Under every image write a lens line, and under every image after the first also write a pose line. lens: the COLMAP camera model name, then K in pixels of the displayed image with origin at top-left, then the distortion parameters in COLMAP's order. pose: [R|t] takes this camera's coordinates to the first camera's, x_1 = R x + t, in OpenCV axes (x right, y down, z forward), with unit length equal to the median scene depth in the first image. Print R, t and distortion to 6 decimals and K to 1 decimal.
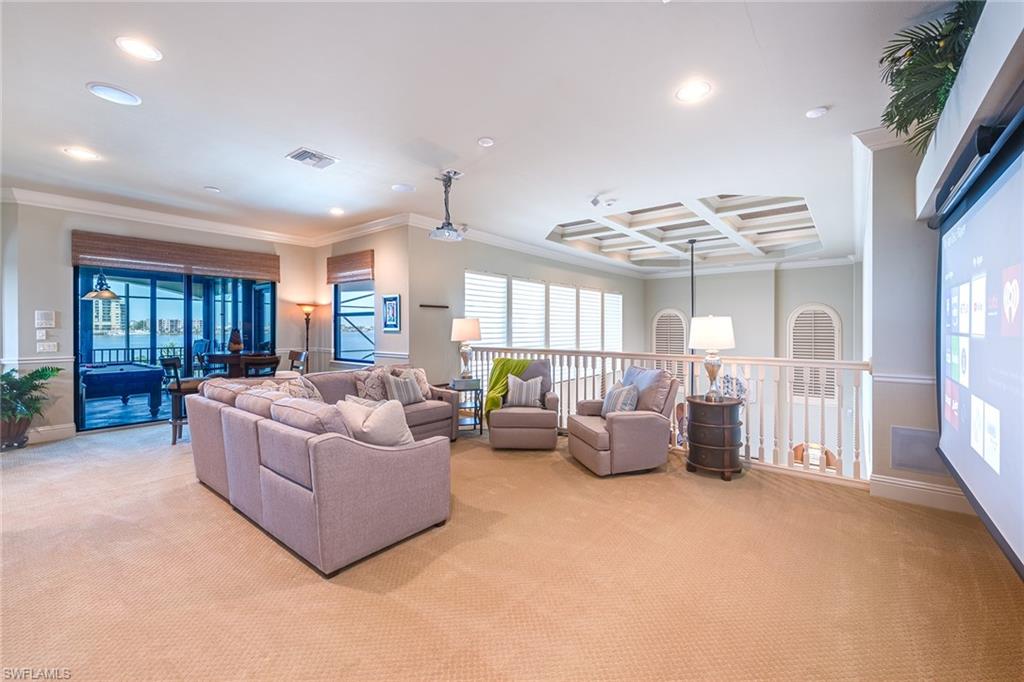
lens RADIAL K [[429.4, 0, 516.7], [0, 429.4, 326.2], [0, 0, 1]] dist [0.008062, -0.001079]
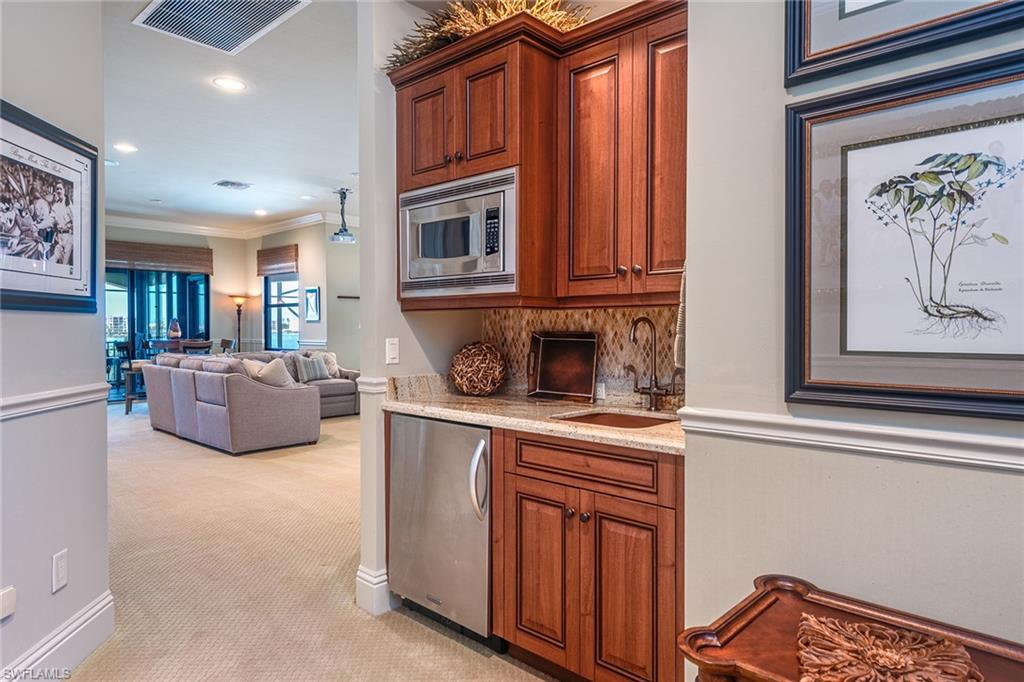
lens RADIAL K [[623.4, 0, 516.5], [0, 623.4, 333.4], [0, 0, 1]] dist [-0.000258, -0.000673]
pose [[0.998187, -0.000173, -0.060192, 0.298831], [0.001103, 0.999880, 0.015423, 0.018956], [0.060182, -0.015462, 0.998068, -0.505453]]
